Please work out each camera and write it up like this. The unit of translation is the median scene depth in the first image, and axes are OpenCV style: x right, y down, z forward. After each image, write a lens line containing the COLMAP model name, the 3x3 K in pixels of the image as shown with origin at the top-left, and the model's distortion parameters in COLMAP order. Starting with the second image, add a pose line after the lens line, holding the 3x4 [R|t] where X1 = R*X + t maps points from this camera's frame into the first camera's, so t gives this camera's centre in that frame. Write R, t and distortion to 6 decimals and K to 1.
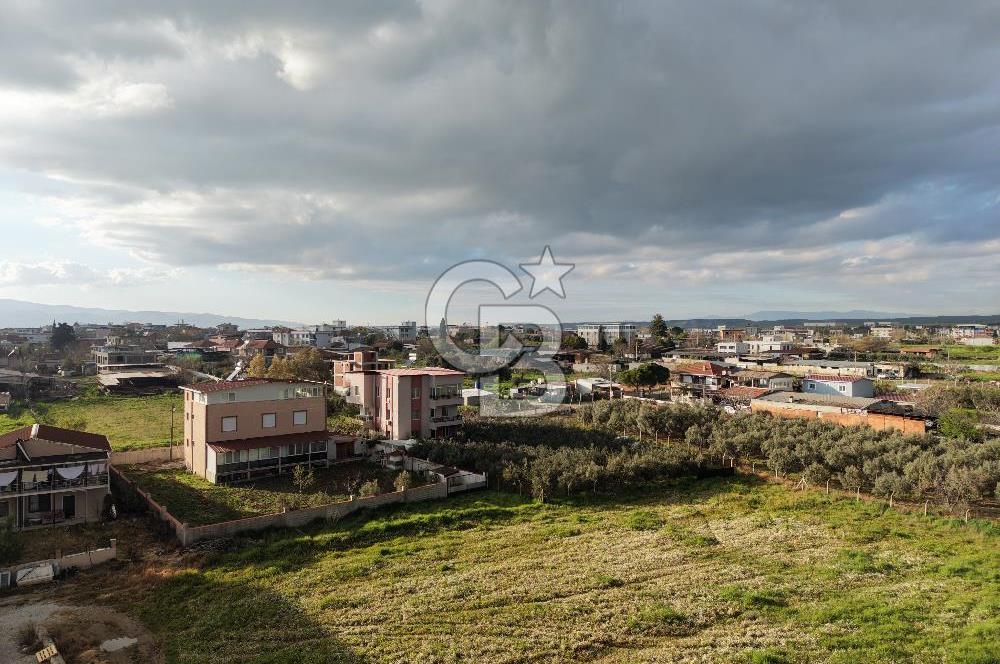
lens RADIAL K [[666.4, 0, 499.4], [0, 666.4, 334.4], [0, 0, 1]] dist [0.032748, -0.031631]
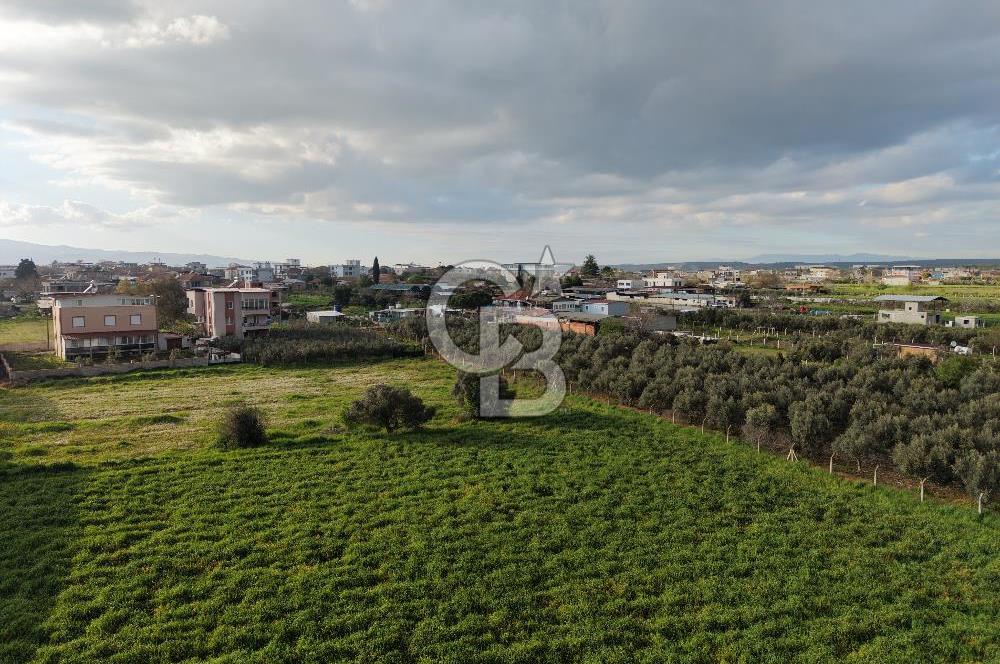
lens RADIAL K [[666.4, 0, 499.9], [0, 666.4, 336.9], [0, 0, 1]] dist [0.032748, -0.031631]
pose [[0.999992, 0.003925, -0.000879, 0.456081], [-0.003831, 0.995974, 0.089560, 0.029475], [0.001227, -0.089556, 0.995981, -0.400228]]
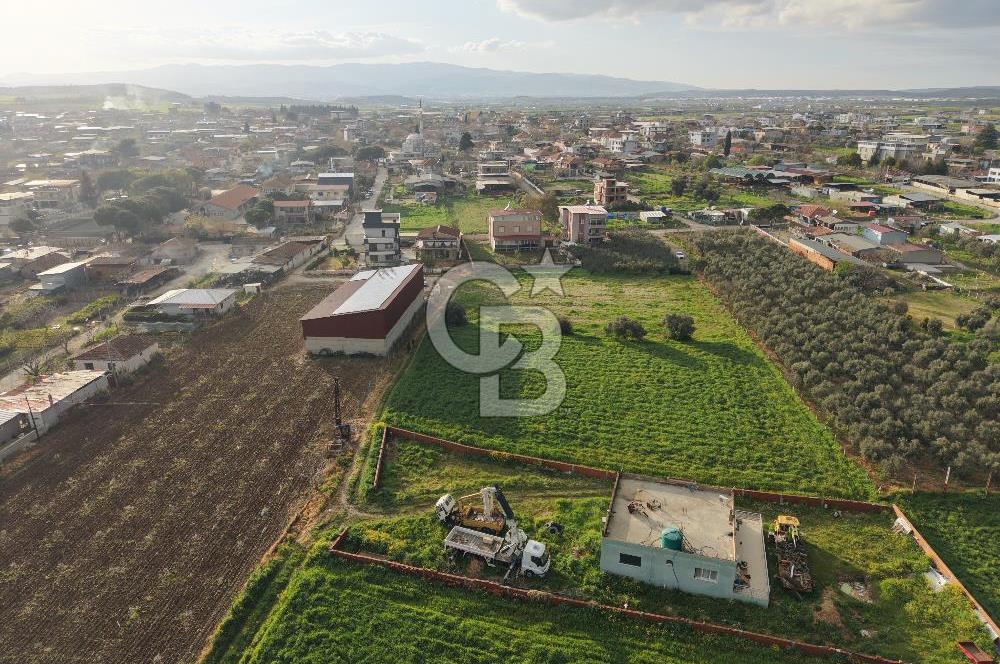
lens RADIAL K [[666.4, 0, 498.6], [0, 666.4, 332.8], [0, 0, 1]] dist [0.032748, -0.031631]
pose [[0.851094, 0.180178, -0.493128, 0.827274], [-0.006080, 0.942586, 0.333907, -0.311013], [0.524978, -0.281188, 0.803325, -1.053240]]
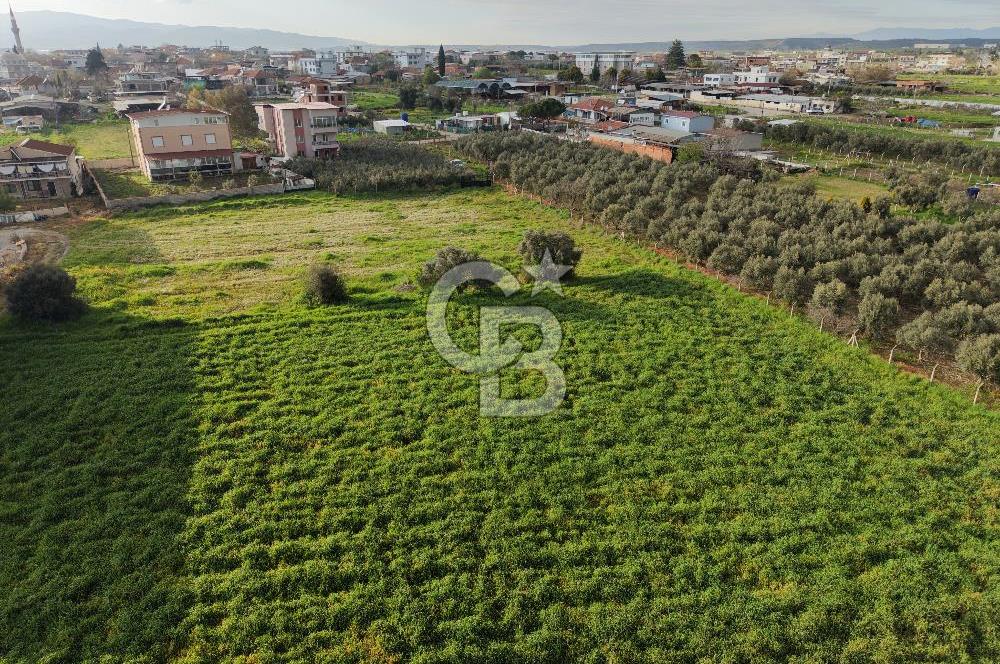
lens RADIAL K [[666.4, 0, 500.2], [0, 666.4, 334.8], [0, 0, 1]] dist [0.032748, -0.031631]
pose [[0.994610, 0.045593, -0.093128, 0.455358], [-0.006181, 0.922614, 0.385676, -0.044854], [0.103505, -0.383021, 0.917922, -0.401439]]
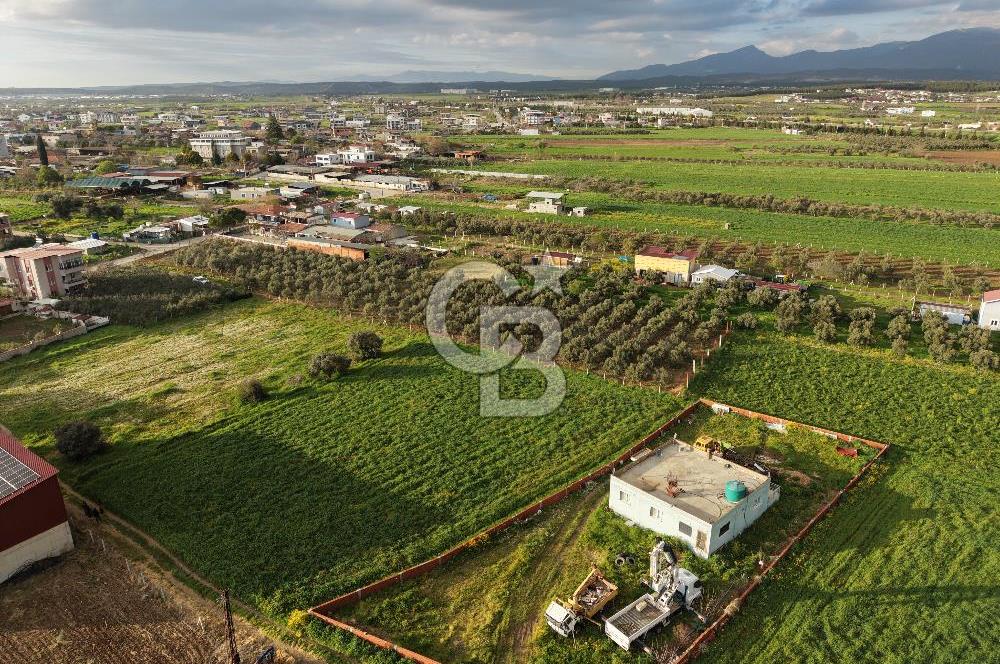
lens RADIAL K [[666.4, 0, 502.6], [0, 666.4, 330.0], [0, 0, 1]] dist [0.032748, -0.031631]
pose [[0.876767, -0.161528, 0.452977, 0.074365], [0.002541, 0.943449, 0.331507, -0.311124], [-0.480909, -0.289504, 0.827596, -0.909908]]
